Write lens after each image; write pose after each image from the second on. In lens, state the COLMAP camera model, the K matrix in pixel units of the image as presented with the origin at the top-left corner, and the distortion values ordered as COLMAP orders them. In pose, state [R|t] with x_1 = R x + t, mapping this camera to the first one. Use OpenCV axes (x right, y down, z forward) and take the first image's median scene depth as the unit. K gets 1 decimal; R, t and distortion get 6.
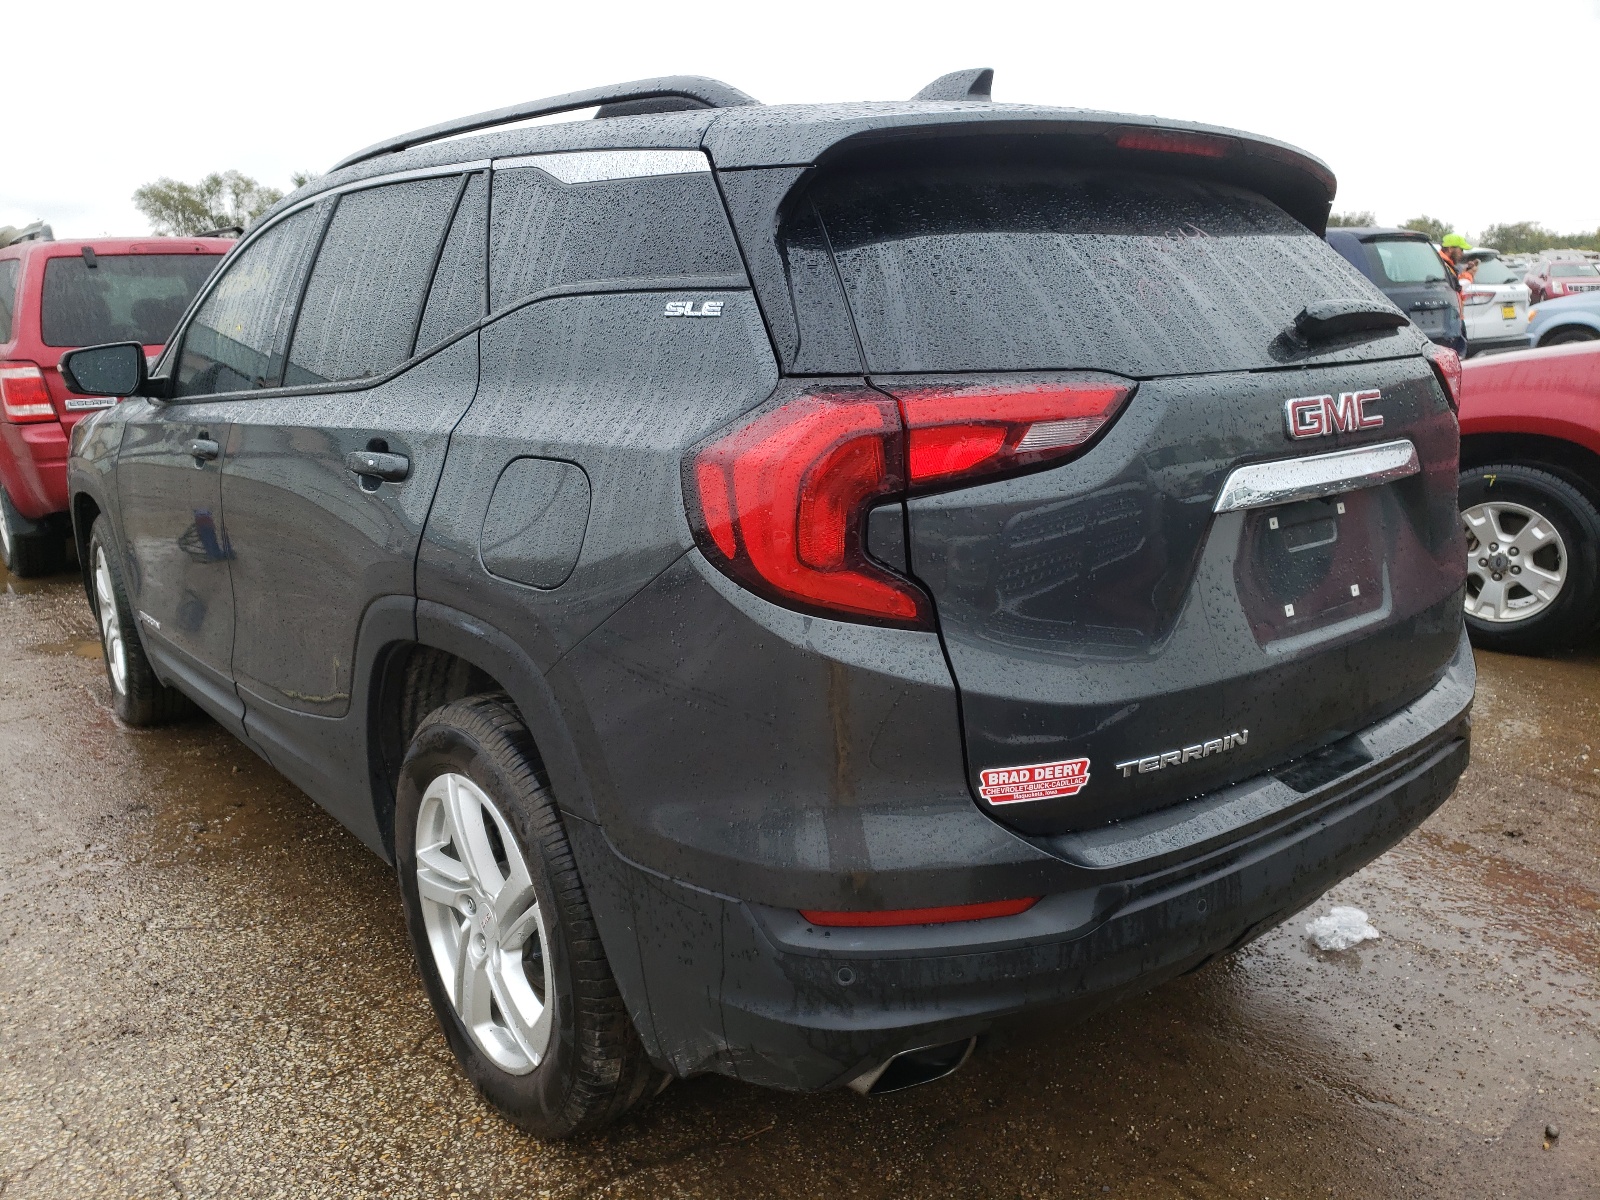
lens RADIAL K [[1215.6, 0, 800.0], [0, 1215.6, 600.0], [0, 0, 1]] dist [0.042633, -0.000082]
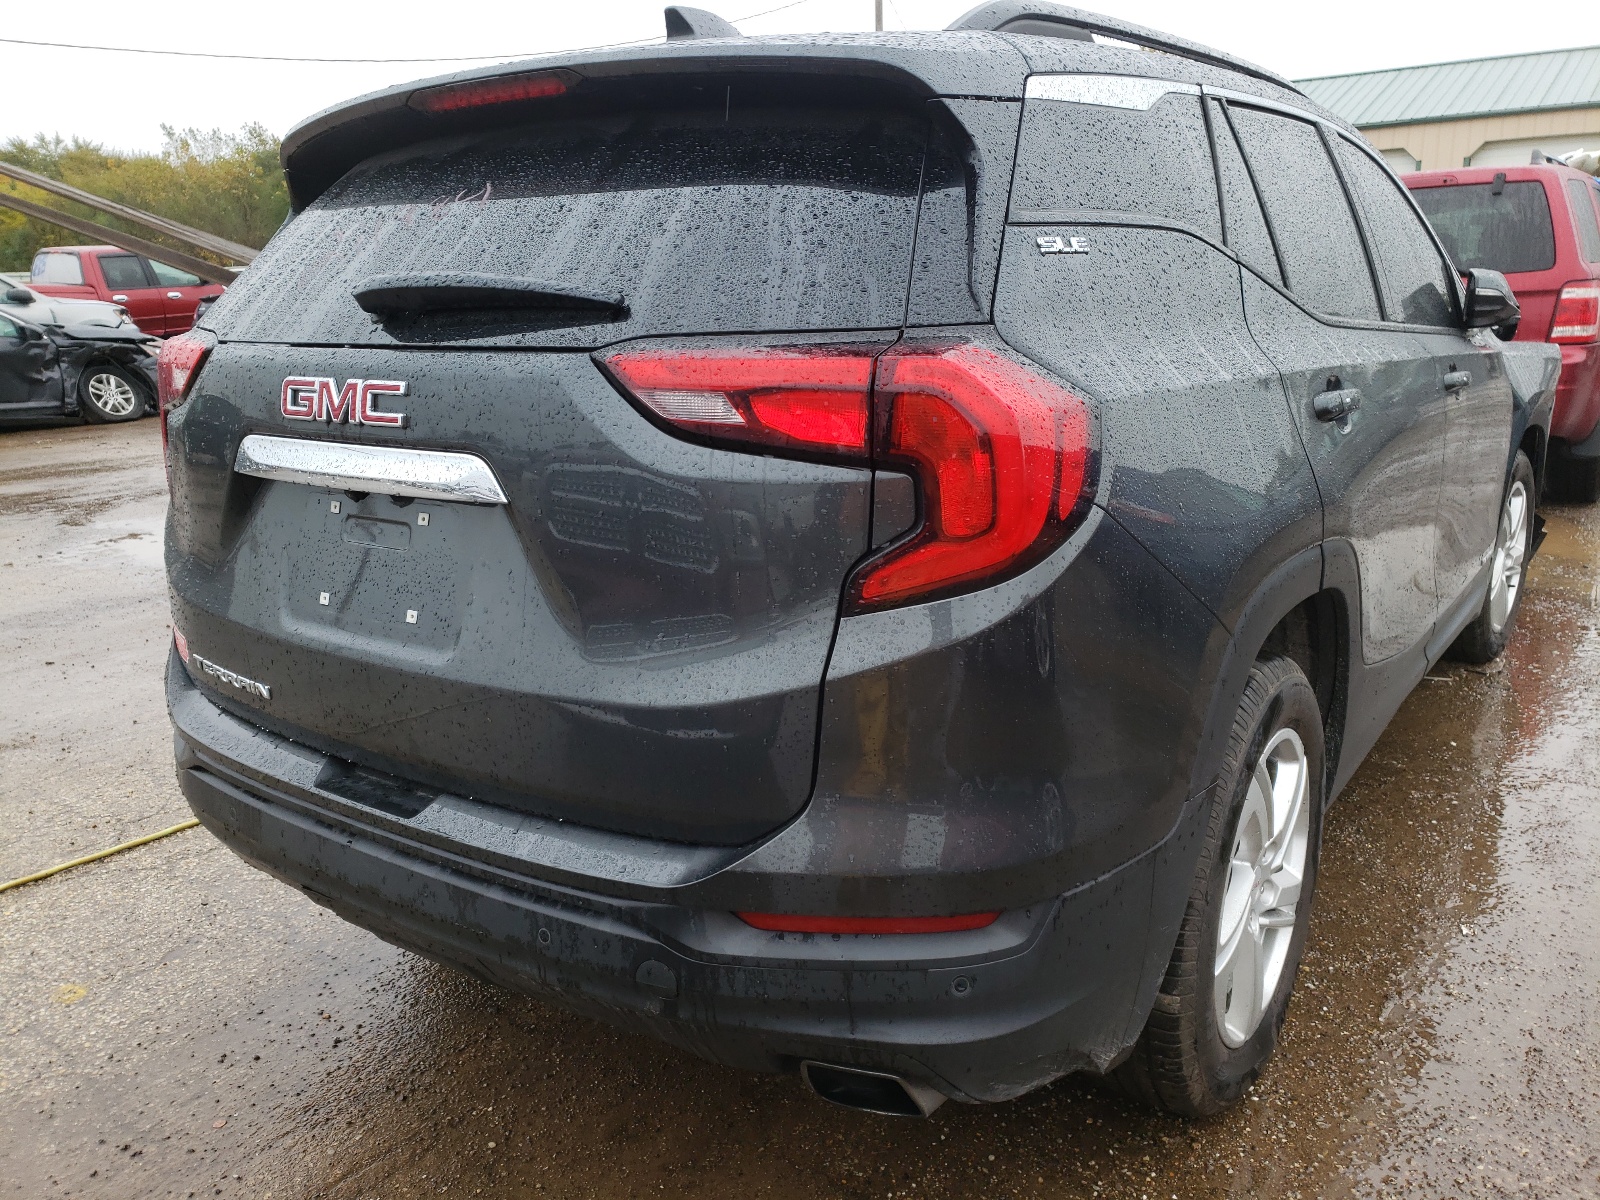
lens RADIAL K [[1287.9, 0, 800.0], [0, 1287.9, 600.0], [0, 0, 1]] dist [-0.104445, -0.002153]
pose [[0.302720, 0.263504, -0.915929, 1.311195], [-0.202997, 0.956796, 0.208170, -0.251612], [0.931210, 0.122913, 0.343132, 0.931989]]
